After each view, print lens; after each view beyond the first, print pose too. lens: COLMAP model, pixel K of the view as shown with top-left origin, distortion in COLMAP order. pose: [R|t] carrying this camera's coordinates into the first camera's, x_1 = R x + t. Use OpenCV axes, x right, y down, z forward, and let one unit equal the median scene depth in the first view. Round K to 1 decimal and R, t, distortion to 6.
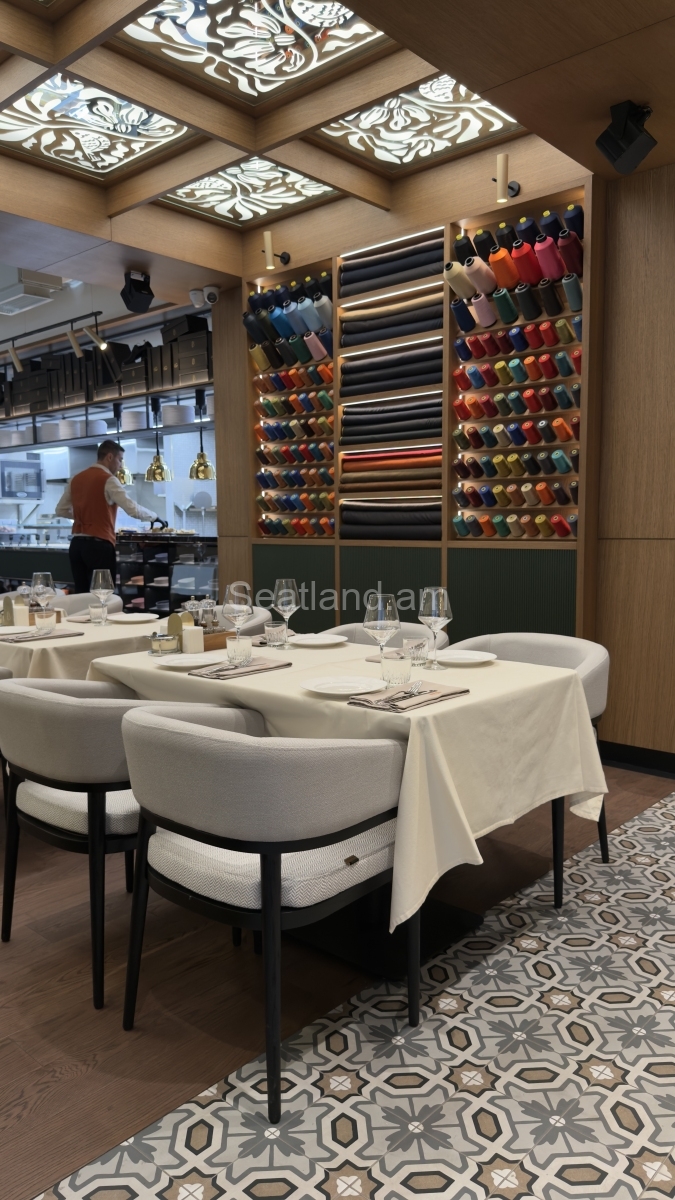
lens RADIAL K [[847.2, 0, 334.8], [0, 847.2, 607.9], [0, 0, 1]] dist [0.120750, -0.211414]
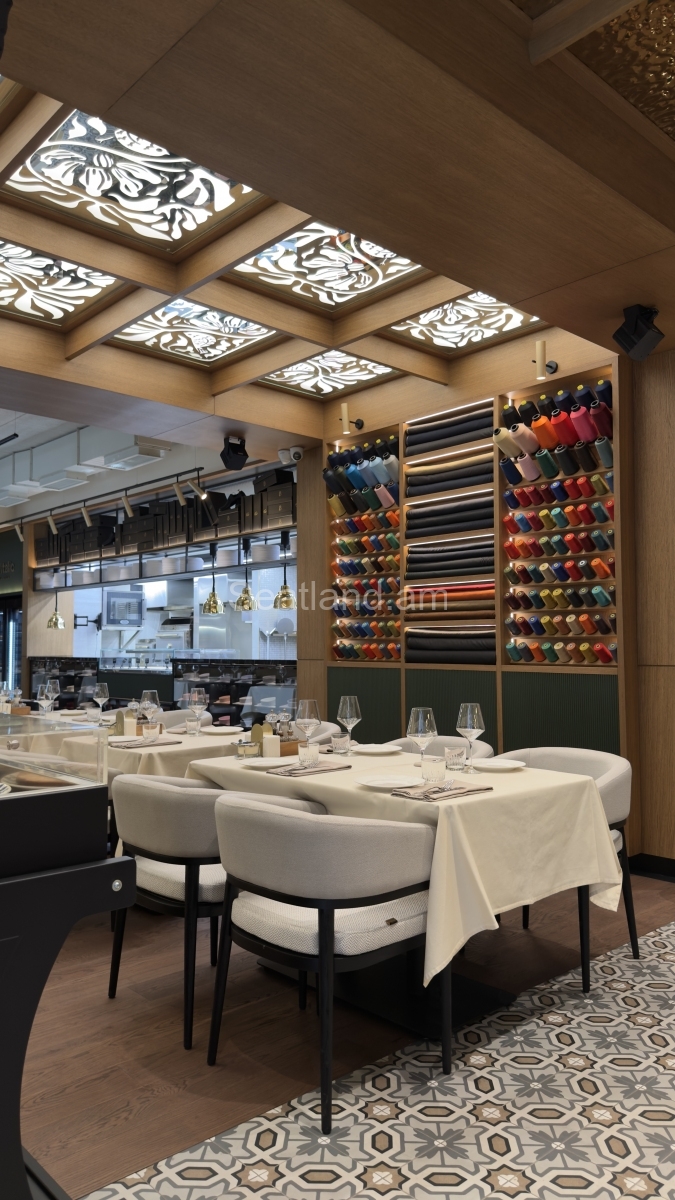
lens RADIAL K [[847.2, 0, 334.8], [0, 847.2, 607.9], [0, 0, 1]] dist [0.120750, -0.211414]
pose [[0.995321, -0.001330, -0.096615, 0.025305], [-0.012551, 0.989656, -0.142914, 0.009085], [0.095805, 0.143458, 0.985008, -0.133560]]
